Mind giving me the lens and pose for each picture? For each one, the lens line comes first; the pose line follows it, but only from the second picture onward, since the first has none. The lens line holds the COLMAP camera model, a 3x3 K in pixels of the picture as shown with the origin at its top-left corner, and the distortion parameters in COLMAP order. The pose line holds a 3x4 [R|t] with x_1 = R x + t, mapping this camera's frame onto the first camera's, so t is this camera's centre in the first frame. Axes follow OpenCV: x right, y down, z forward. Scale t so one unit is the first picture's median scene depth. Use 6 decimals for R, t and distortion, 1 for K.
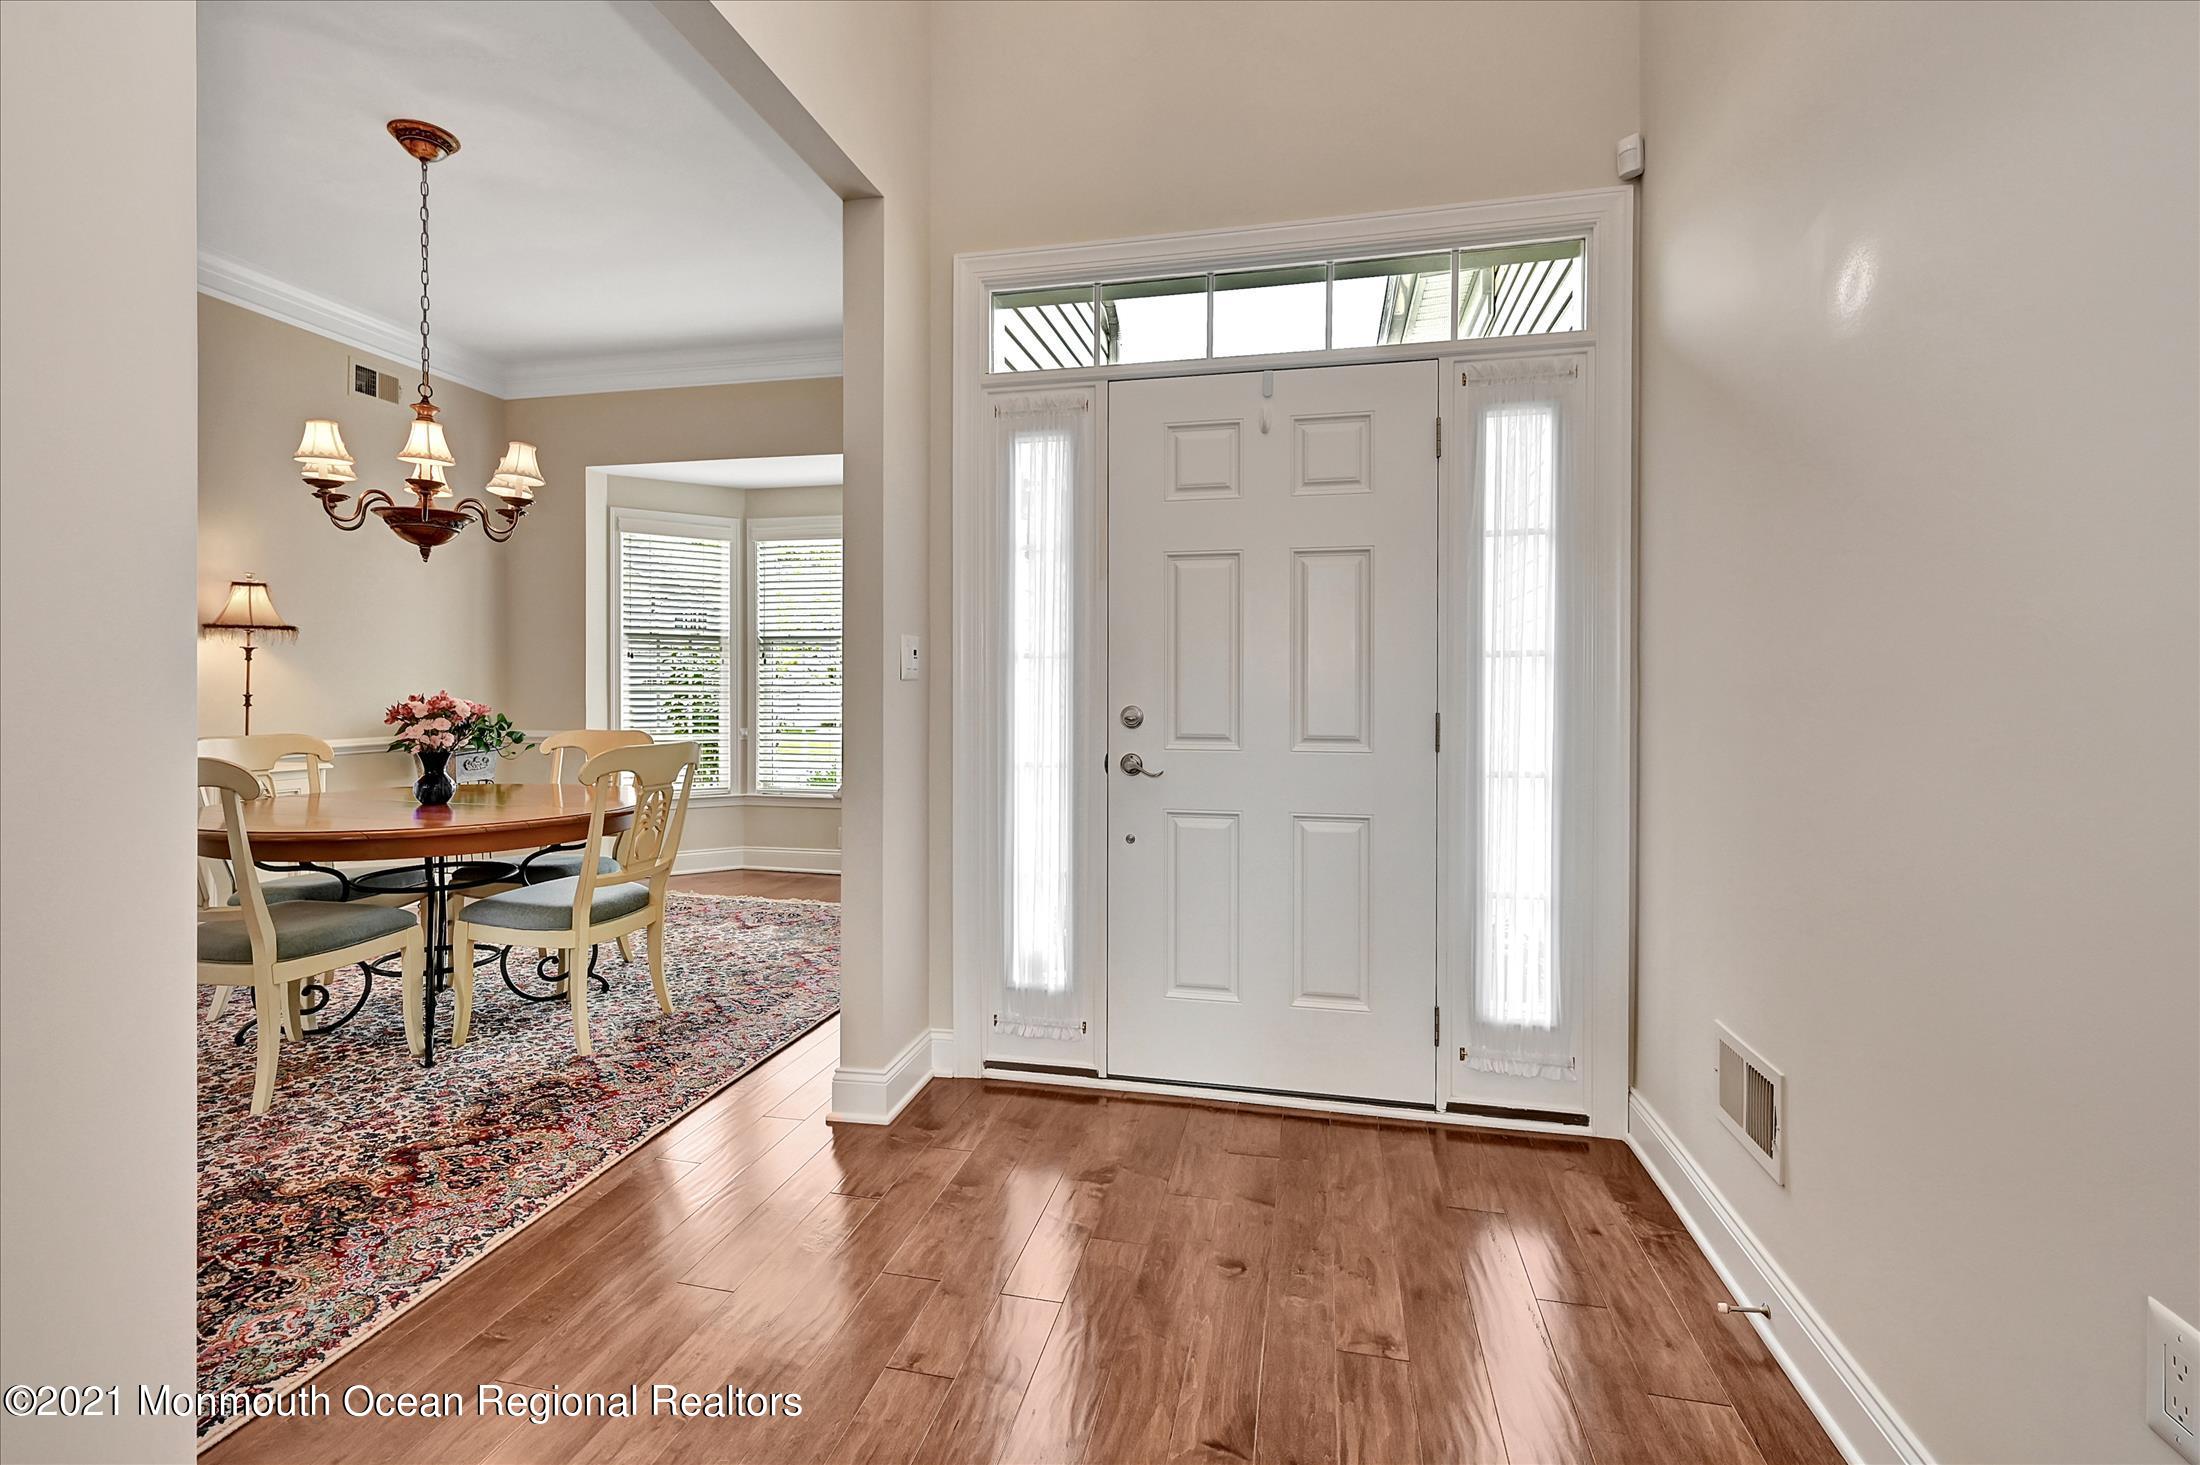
lens RADIAL K [[972.1, 0, 1099.7], [0, 972.1, 693.4], [0, 0, 1]] dist [0.000846, -0.000653]
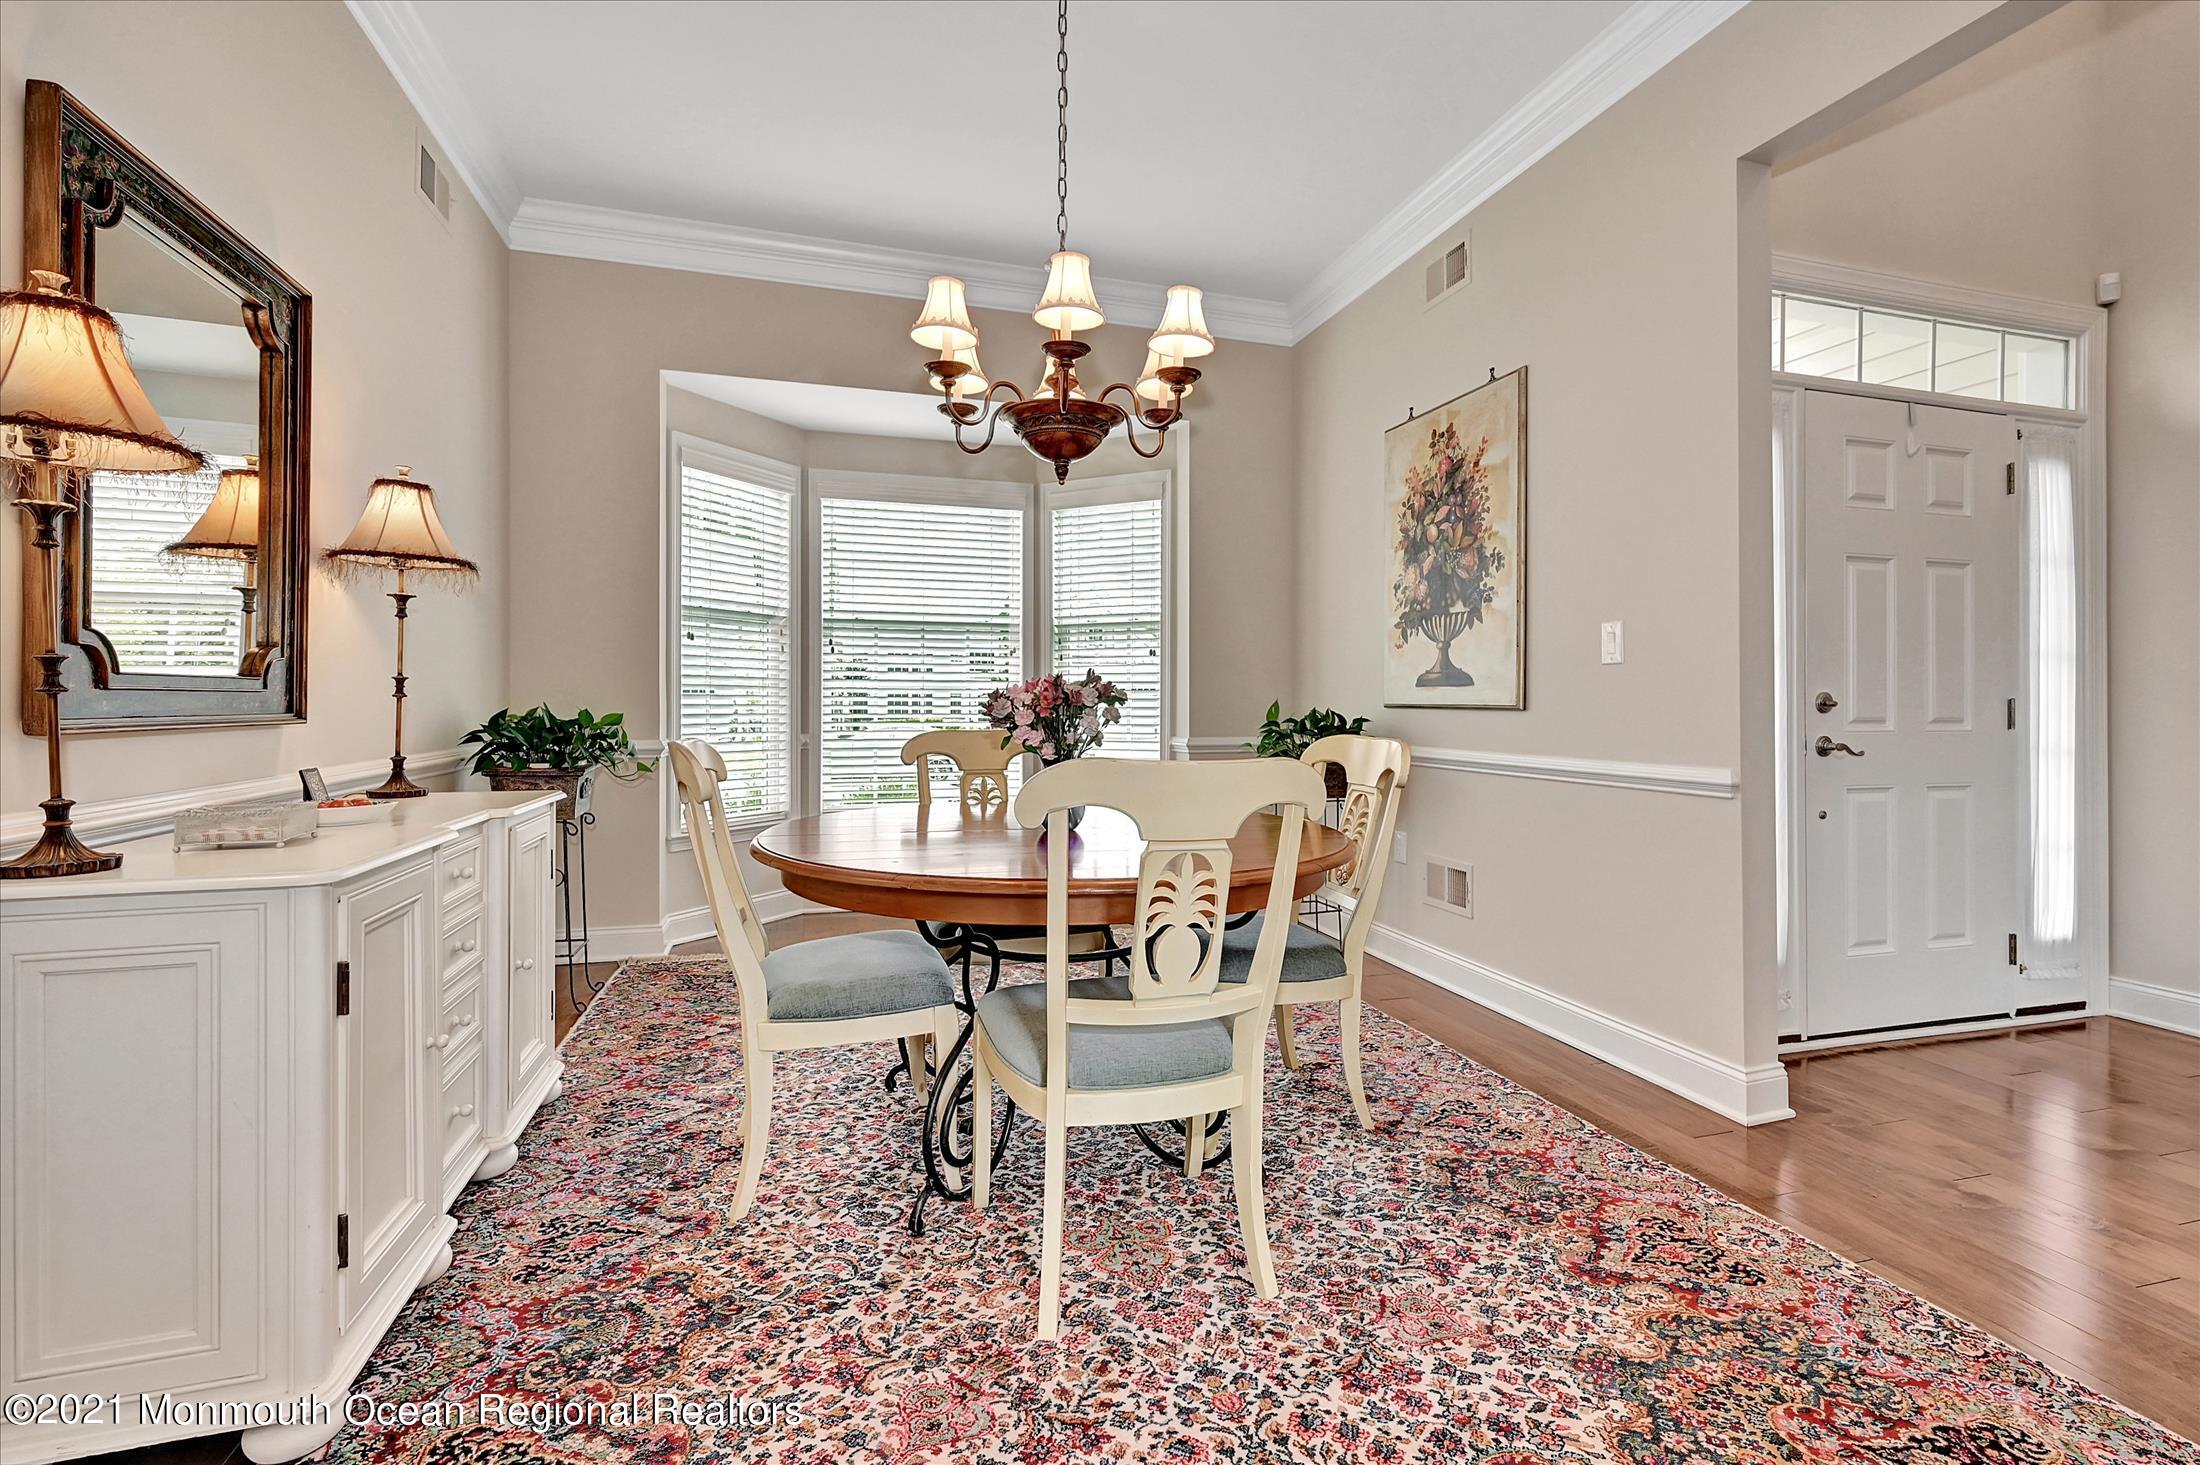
lens RADIAL K [[972.1, 0, 1092.9], [0, 972.1, 703.8], [0, 0, 1]] dist [0.000846, -0.000653]
pose [[0.875773, 0.000951, 0.482722, -1.108936], [-0.000069, 0.999998, -0.001844, 0.026033], [-0.482723, 0.001582, 0.875772, 0.410574]]
